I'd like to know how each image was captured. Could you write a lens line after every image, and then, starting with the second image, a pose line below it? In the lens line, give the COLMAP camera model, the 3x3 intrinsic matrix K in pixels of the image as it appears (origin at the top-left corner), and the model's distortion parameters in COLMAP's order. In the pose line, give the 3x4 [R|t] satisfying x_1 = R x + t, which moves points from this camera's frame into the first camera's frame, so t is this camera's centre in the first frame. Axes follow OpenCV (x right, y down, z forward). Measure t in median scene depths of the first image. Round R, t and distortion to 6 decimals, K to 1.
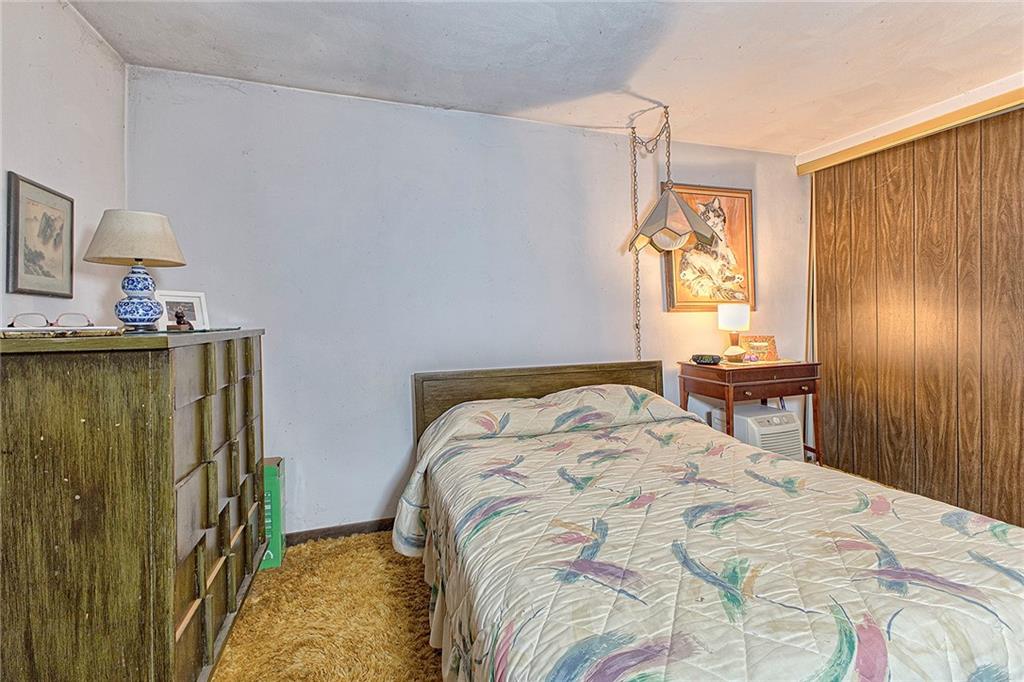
lens RADIAL K [[447.0, 0, 514.7], [0, 447.0, 308.2], [0, 0, 1]] dist [0.012849, 0.000671]
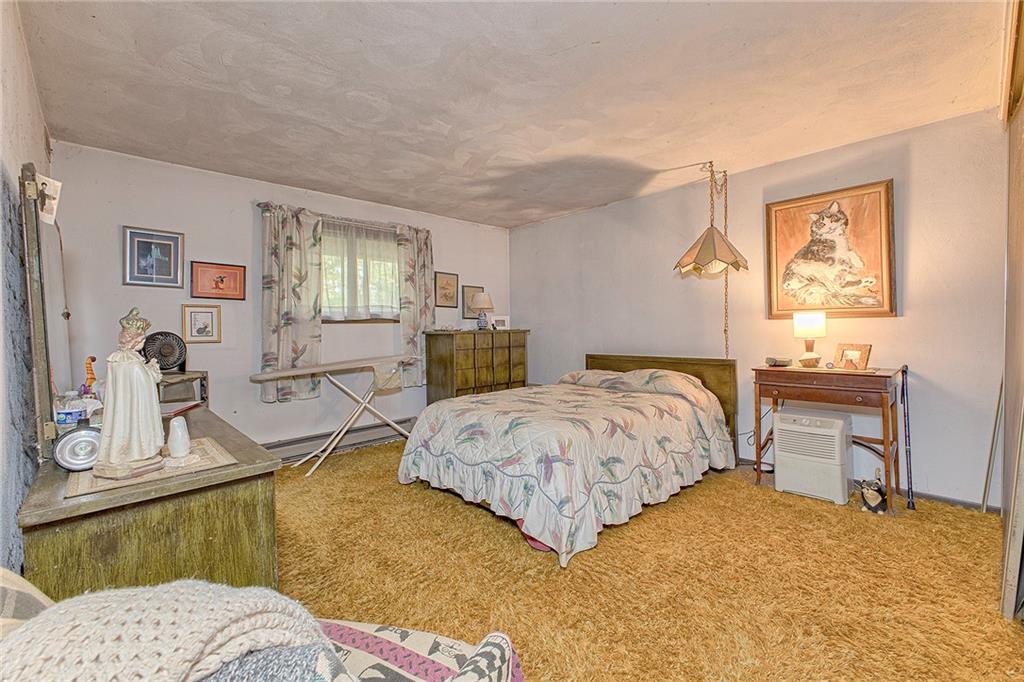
lens RADIAL K [[447.0, 0, 512.4], [0, 447.0, 340.2], [0, 0, 1]] dist [0.012849, 0.000671]
pose [[0.421382, 0.027509, -0.906466, 1.057503], [0.020962, 0.998977, 0.040061, 0.001125], [0.906641, -0.035882, 0.420374, -0.061687]]
